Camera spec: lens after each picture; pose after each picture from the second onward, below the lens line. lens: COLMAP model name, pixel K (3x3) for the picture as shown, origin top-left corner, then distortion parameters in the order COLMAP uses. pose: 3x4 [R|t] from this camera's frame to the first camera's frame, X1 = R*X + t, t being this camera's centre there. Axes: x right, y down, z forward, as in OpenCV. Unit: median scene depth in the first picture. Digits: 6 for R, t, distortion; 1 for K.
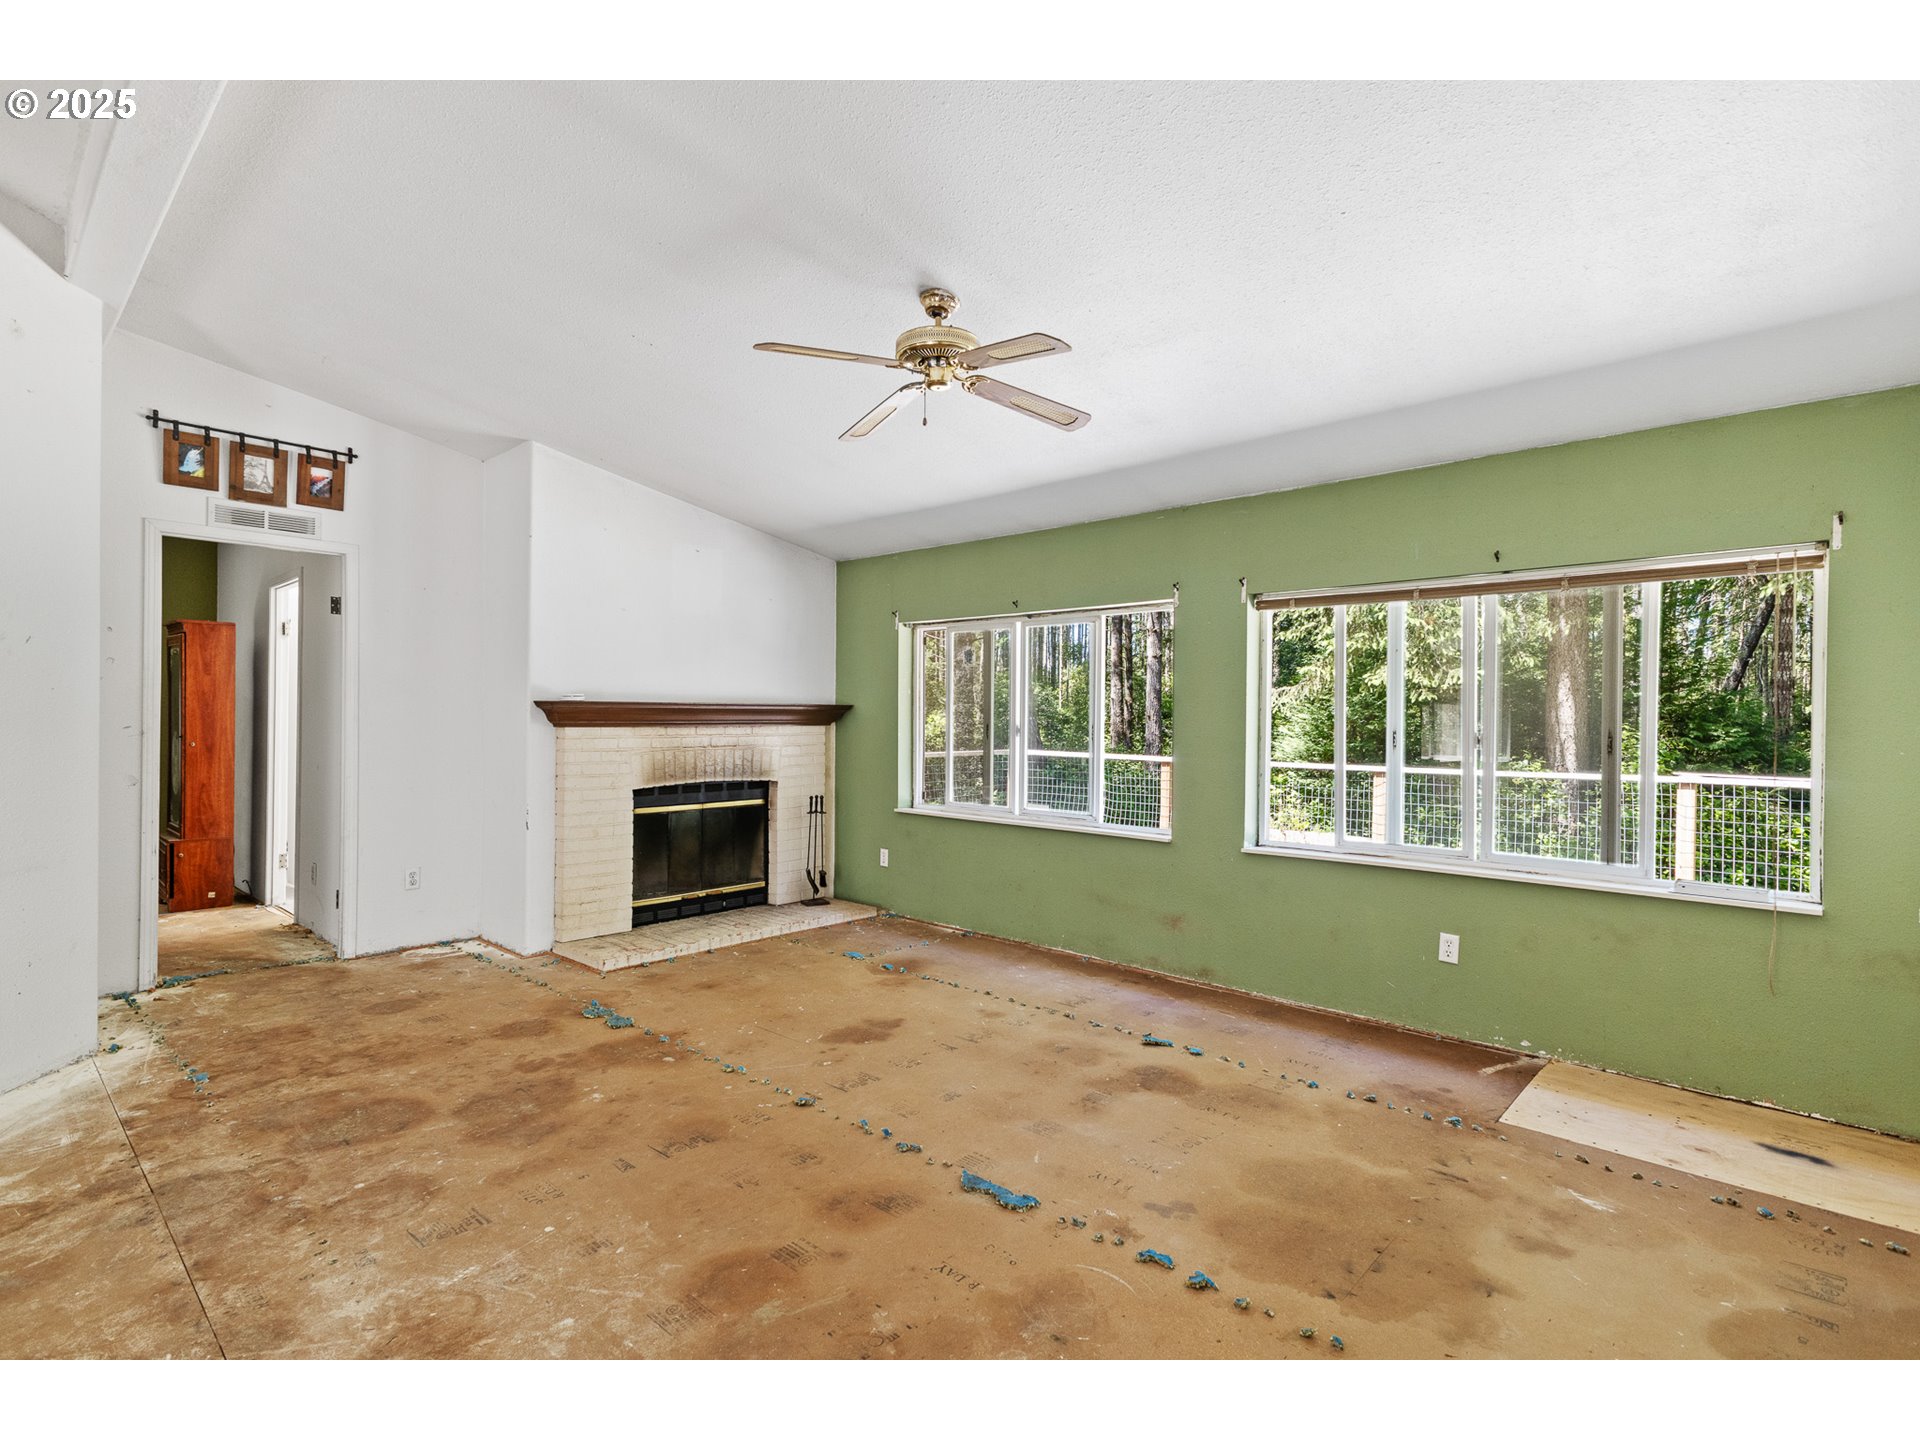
lens RADIAL K [[948.2, 0, 960.0], [0, 948.2, 720.0], [0, 0, 1]] dist [0.020585, -0.007626]
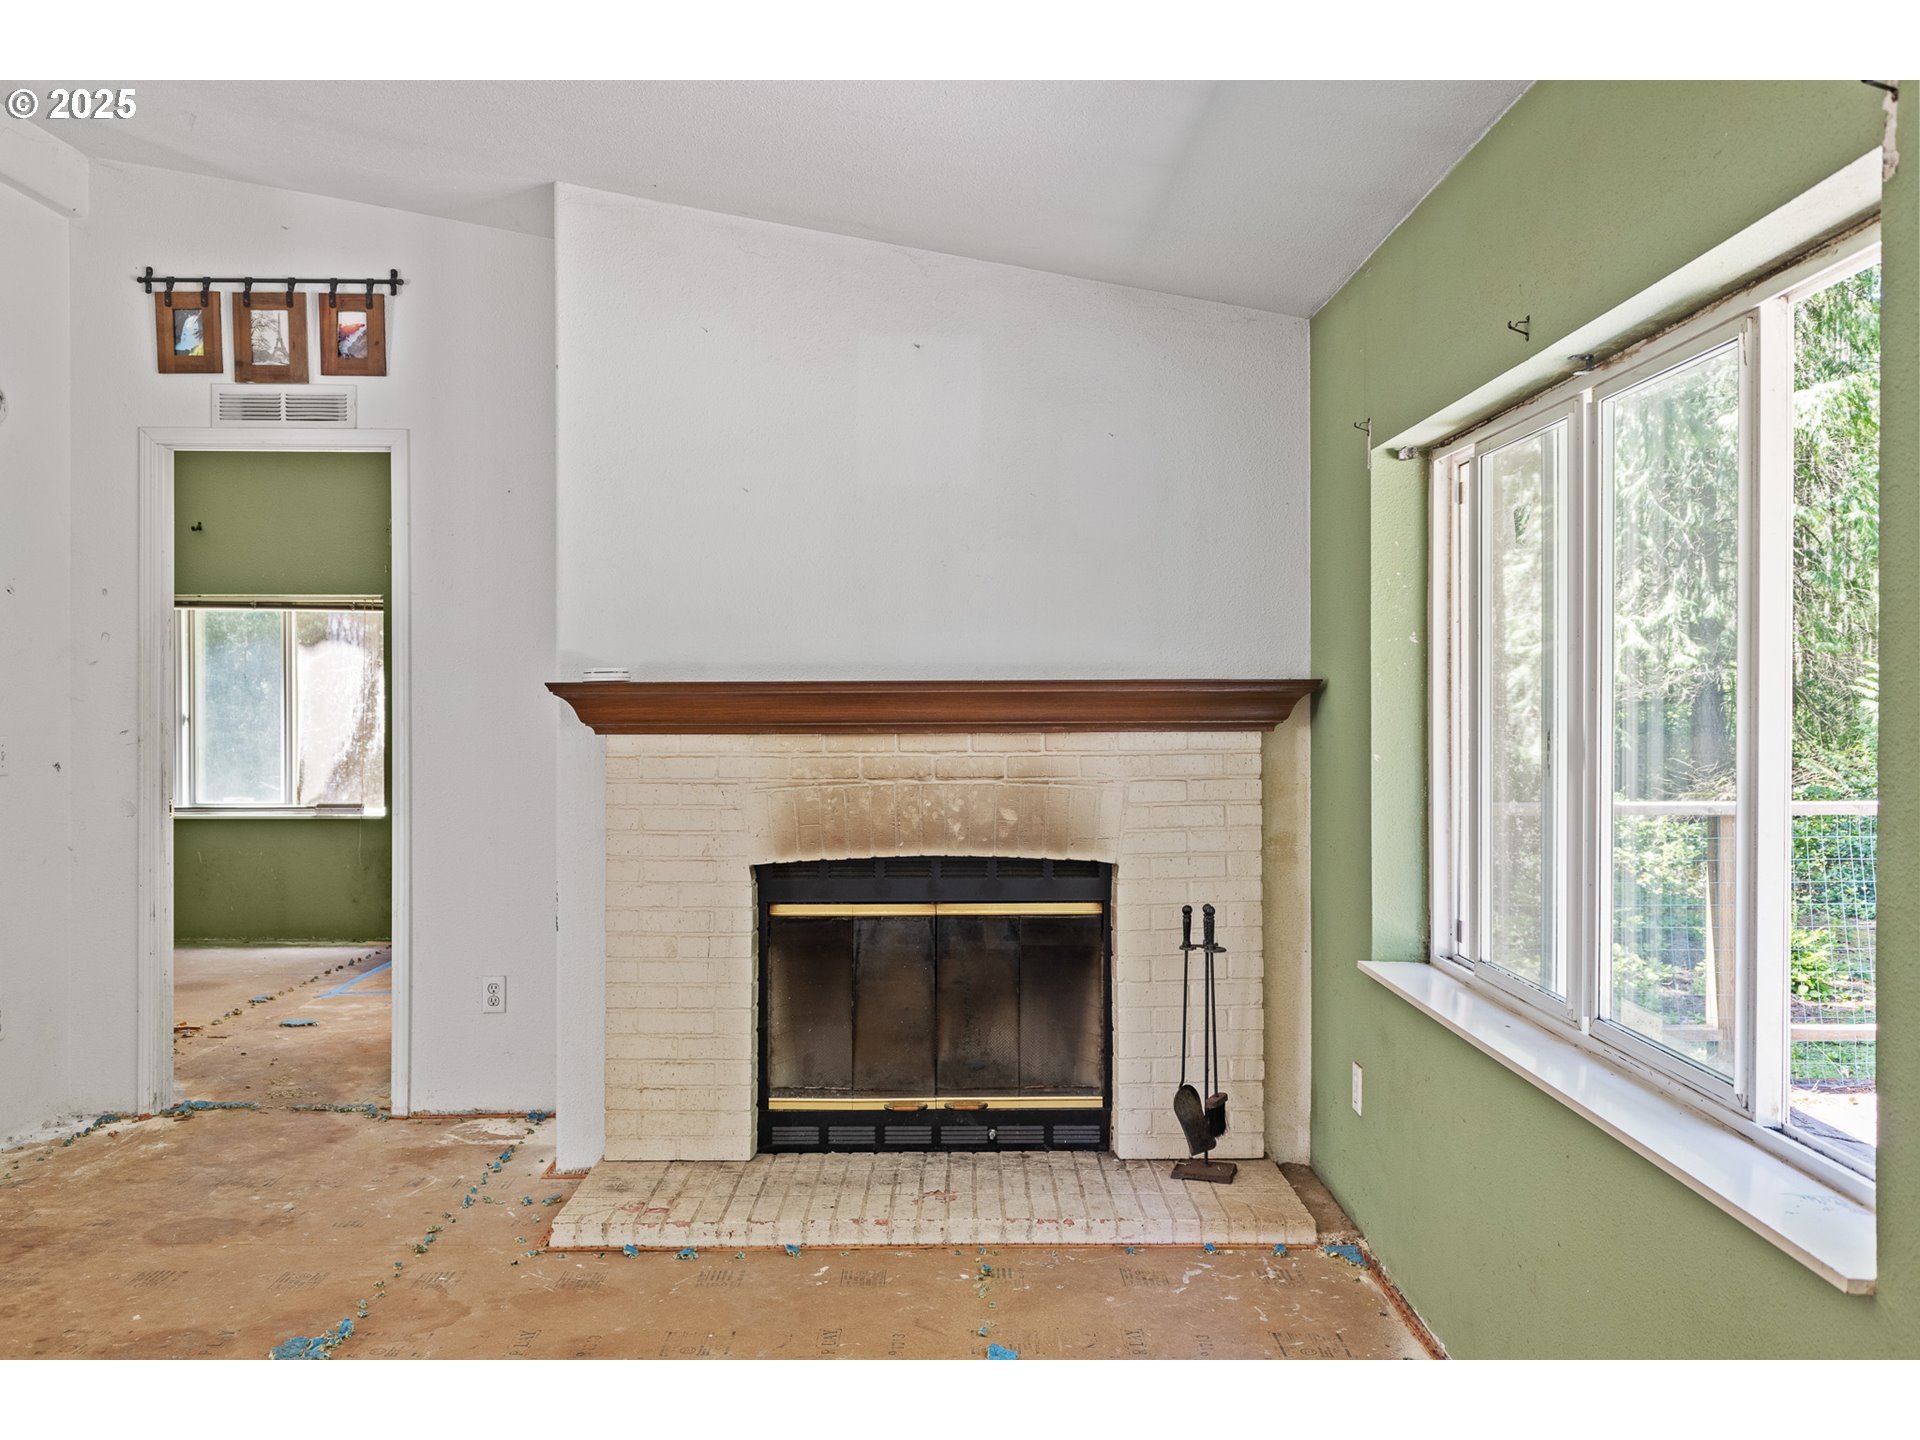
lens RADIAL K [[1543.5, 0, 960.0], [0, 1543.5, 720.0], [0, 0, 1]] dist [0.000342, -0.001869]
pose [[0.688057, -0.002286, -0.725653, 0.314168], [0.003374, 0.999994, 0.000049, 0.000702], [0.725648, -0.002481, 0.688061, 0.588570]]
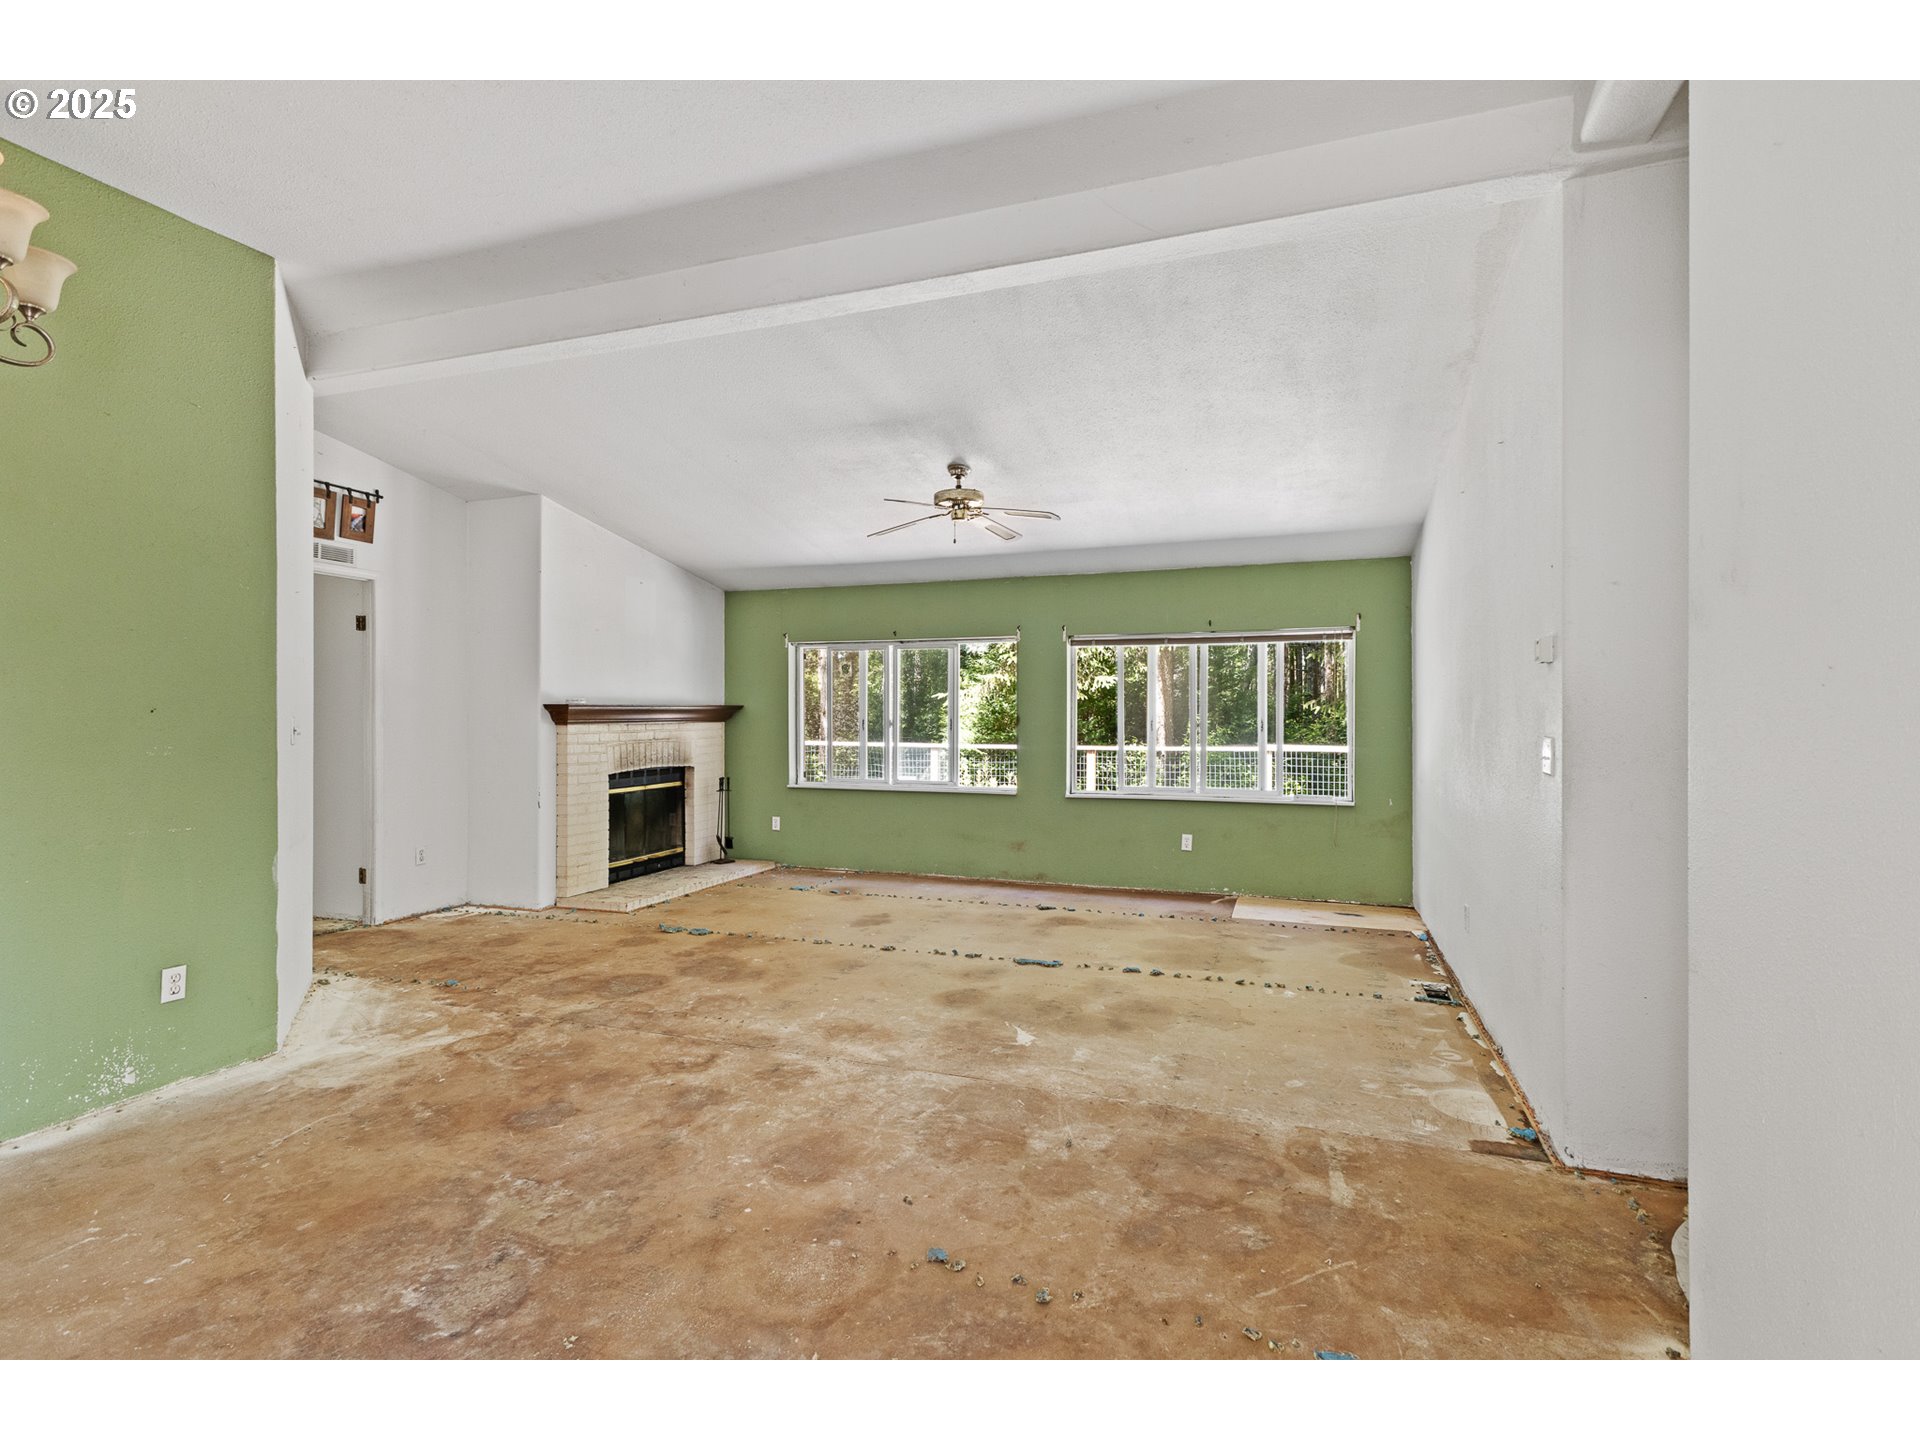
lens RADIAL K [[948.2, 0, 960.0], [0, 948.2, 720.0], [0, 0, 1]] dist [0.020585, -0.007626]
pose [[0.921317, -0.010620, 0.388667, -0.437228], [0.008507, 0.999938, 0.007159, -0.003843], [-0.388719, -0.003289, 0.921350, -0.361630]]
